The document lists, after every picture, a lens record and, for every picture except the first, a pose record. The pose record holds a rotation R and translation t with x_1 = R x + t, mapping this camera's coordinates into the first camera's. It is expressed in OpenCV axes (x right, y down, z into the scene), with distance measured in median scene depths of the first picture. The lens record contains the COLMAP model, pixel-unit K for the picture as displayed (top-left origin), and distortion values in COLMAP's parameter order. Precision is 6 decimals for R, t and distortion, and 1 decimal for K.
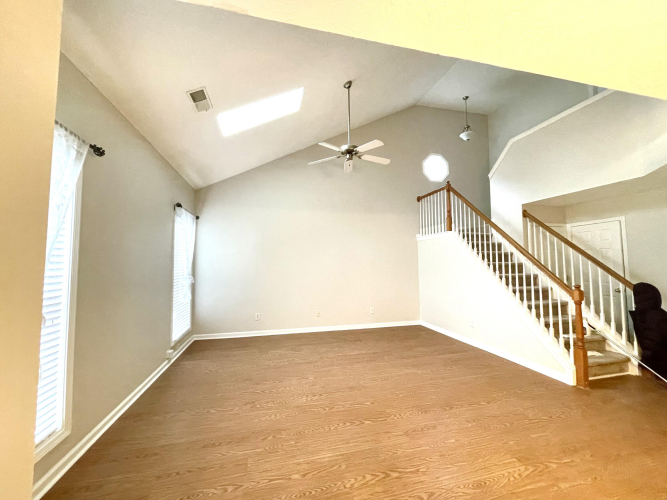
lens RADIAL K [[268.7, 0, 333.3], [0, 268.7, 248.0], [0, 0, 1]] dist [0.001006, 0.000117]
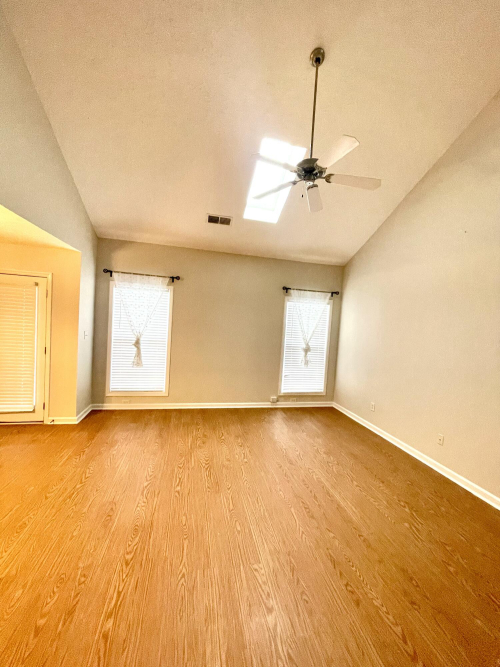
lens RADIAL K [[268.7, 0, 250.0], [0, 268.7, 333.5], [0, 0, 1]] dist [0.001006, 0.000117]
pose [[-0.018445, 0.050264, -0.998566, 0.909260], [-0.002038, 0.998732, 0.050310, -0.010820], [0.999828, 0.002963, -0.018320, 1.111077]]
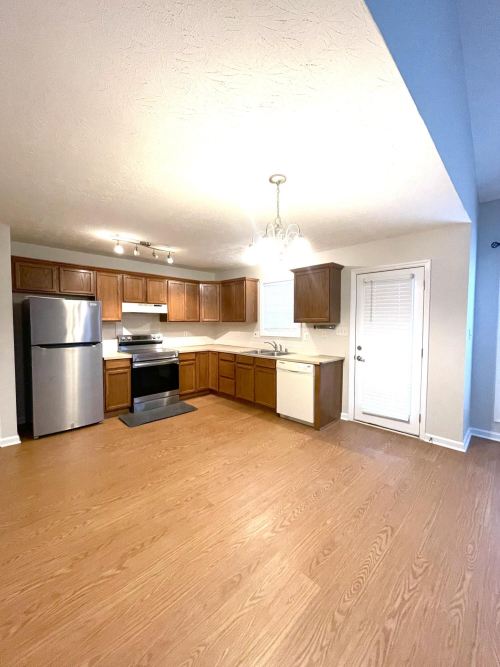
lens RADIAL K [[268.7, 0, 250.0], [0, 268.7, 333.5], [0, 0, 1]] dist [0.001006, 0.000117]
pose [[-0.852793, 0.030356, -0.521367, 0.816437], [0.036430, 0.999335, -0.001402, 0.030494], [0.520978, -0.020189, -0.853332, 0.717341]]
